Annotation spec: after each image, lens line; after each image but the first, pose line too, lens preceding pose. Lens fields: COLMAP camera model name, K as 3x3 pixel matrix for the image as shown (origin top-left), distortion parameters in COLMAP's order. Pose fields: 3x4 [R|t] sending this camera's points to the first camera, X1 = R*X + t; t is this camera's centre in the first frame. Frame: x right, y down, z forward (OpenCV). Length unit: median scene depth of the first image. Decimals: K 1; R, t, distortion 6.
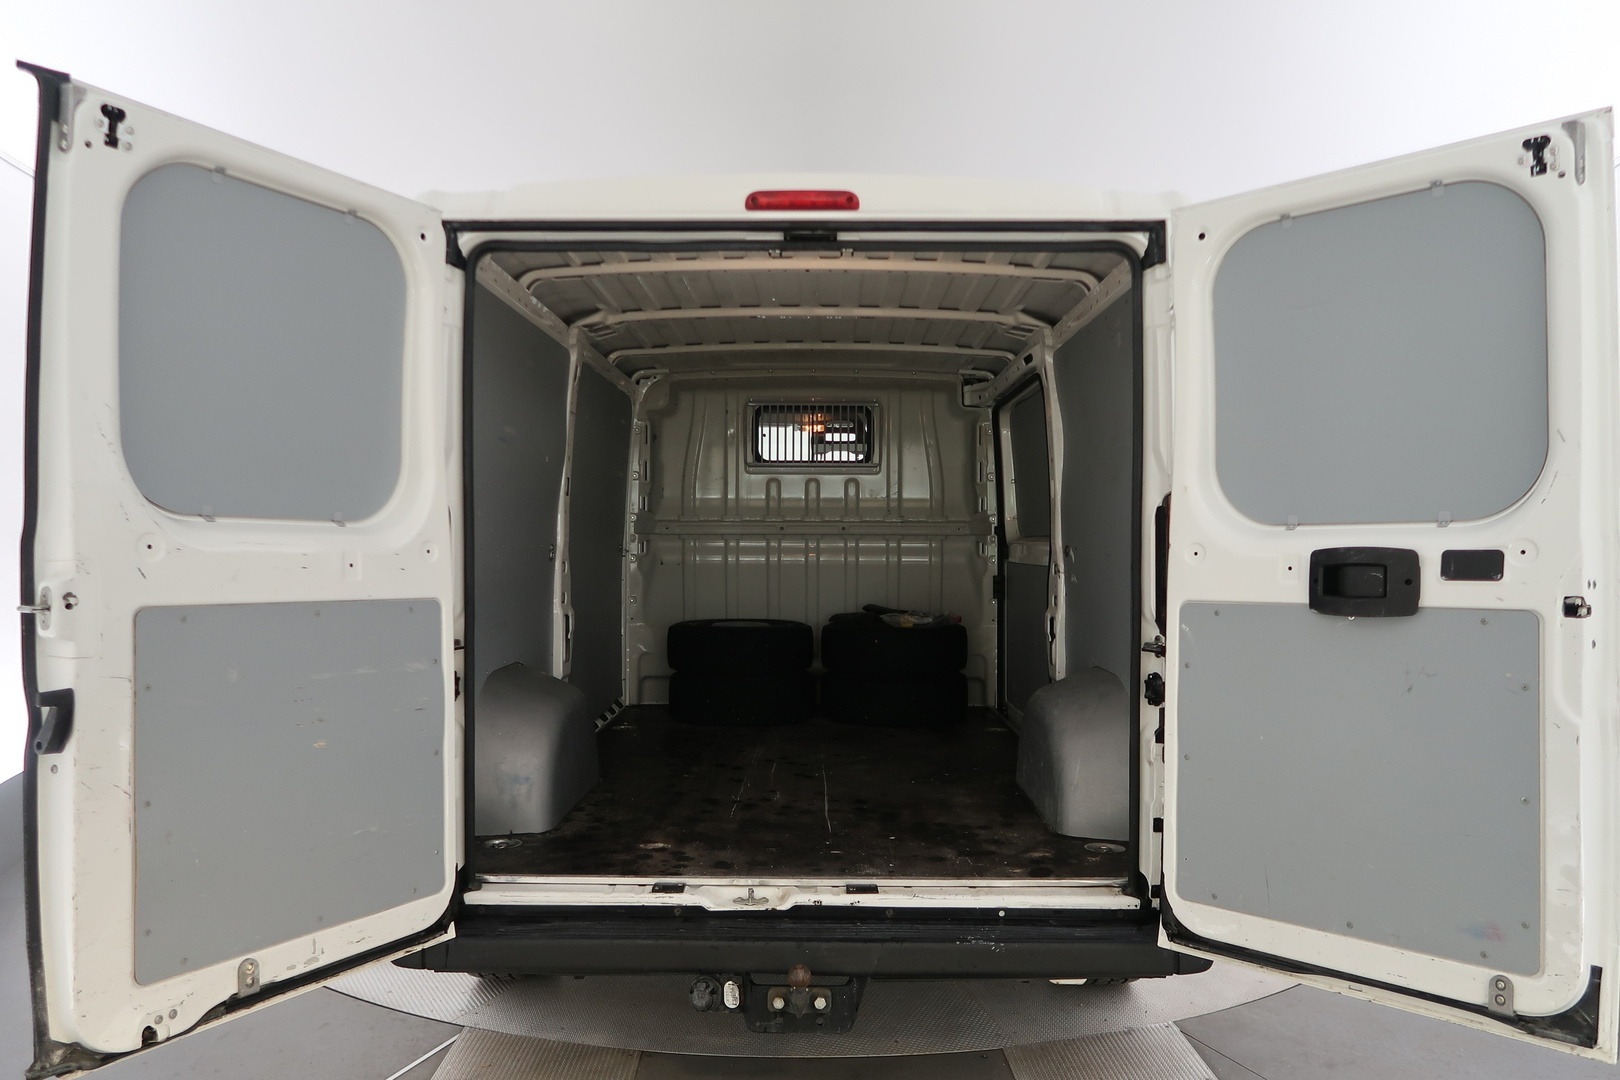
lens RADIAL K [[1153.0, 0, 810.0], [0, 1153.0, 540.0], [0, 0, 1]] dist [0.000236, -0.001300]
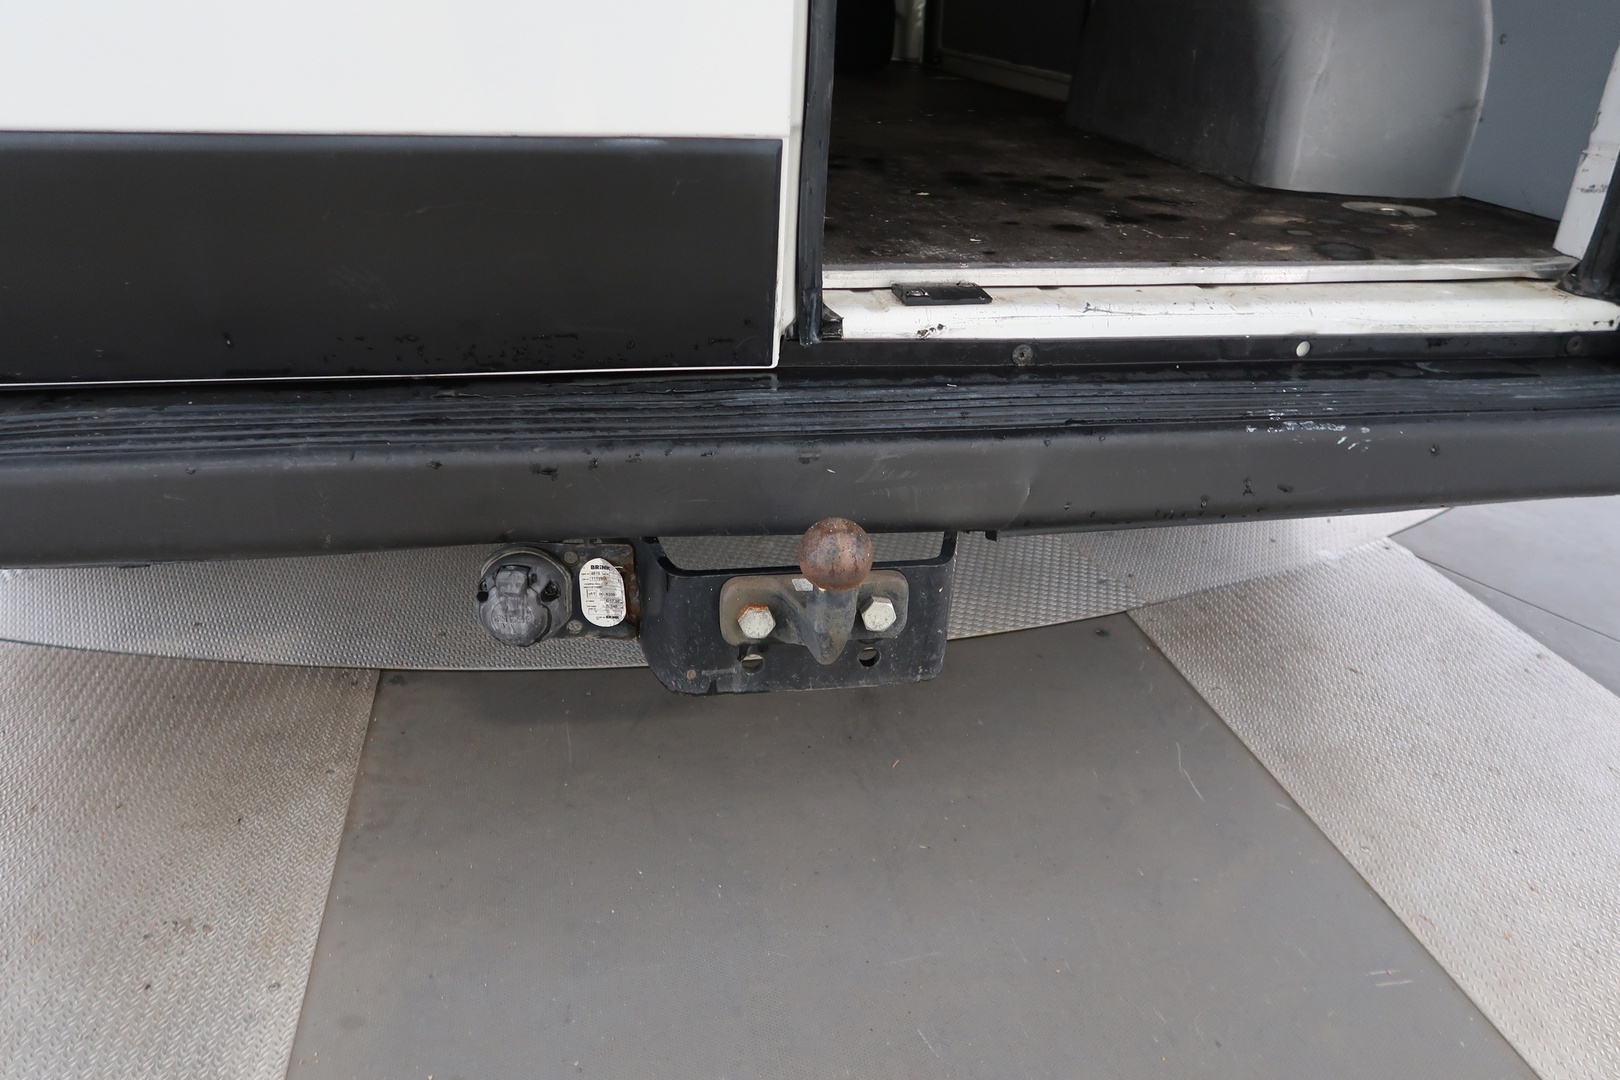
lens RADIAL K [[1153.0, 0, 810.0], [0, 1153.0, 540.0], [0, 0, 1]] dist [0.000236, -0.001300]
pose [[0.982982, -0.052993, 0.175892, -0.065907], [-0.030303, 0.897597, 0.439775, 0.222739], [-0.181185, -0.437621, 0.880716, 0.680987]]
